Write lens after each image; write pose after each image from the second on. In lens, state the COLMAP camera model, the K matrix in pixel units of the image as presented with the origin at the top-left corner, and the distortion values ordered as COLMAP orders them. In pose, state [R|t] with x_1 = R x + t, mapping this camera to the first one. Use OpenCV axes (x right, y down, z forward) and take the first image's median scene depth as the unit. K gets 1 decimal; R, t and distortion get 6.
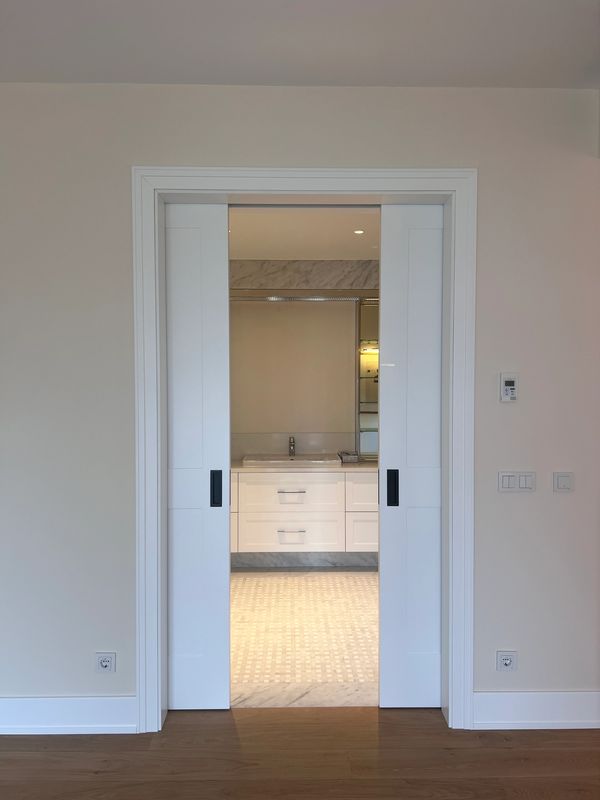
lens RADIAL K [[602.2, 0, 299.0], [0, 602.2, 400.2], [0, 0, 1]] dist [0.048957, -0.054836]
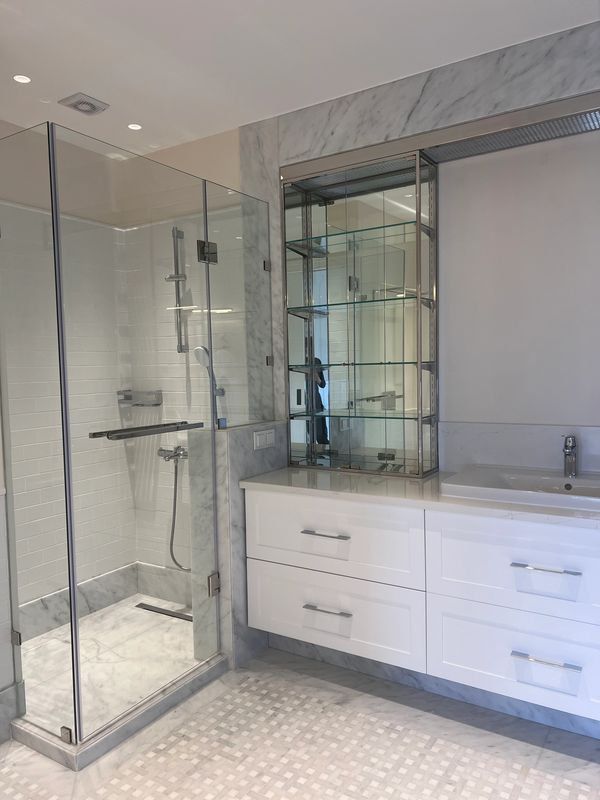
lens RADIAL K [[602.2, 0, 307.1], [0, 602.2, 400.1], [0, 0, 1]] dist [0.048957, -0.054836]
pose [[0.836507, 0.012442, -0.547815, 0.079197], [0.009549, 0.999259, 0.037277, 0.016929], [0.547873, -0.036414, 0.835769, 0.554998]]
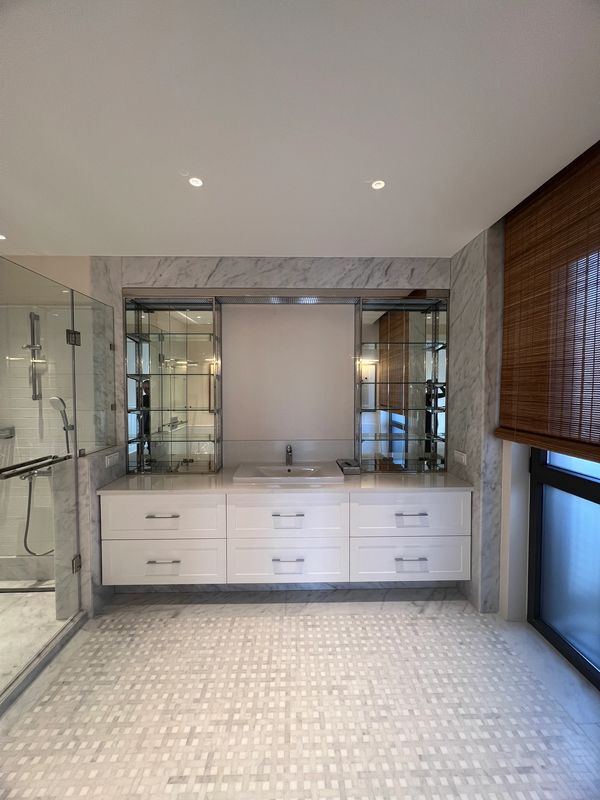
lens RADIAL K [[319.1, 0, 298.7], [0, 319.1, 397.7], [0, 0, 1]] dist [-0.004199, 0.000813]
pose [[0.999962, -0.000848, 0.008630, -0.000917], [0.000785, 0.999973, 0.007325, -0.020255], [-0.008636, -0.007318, 0.999936, 0.539403]]
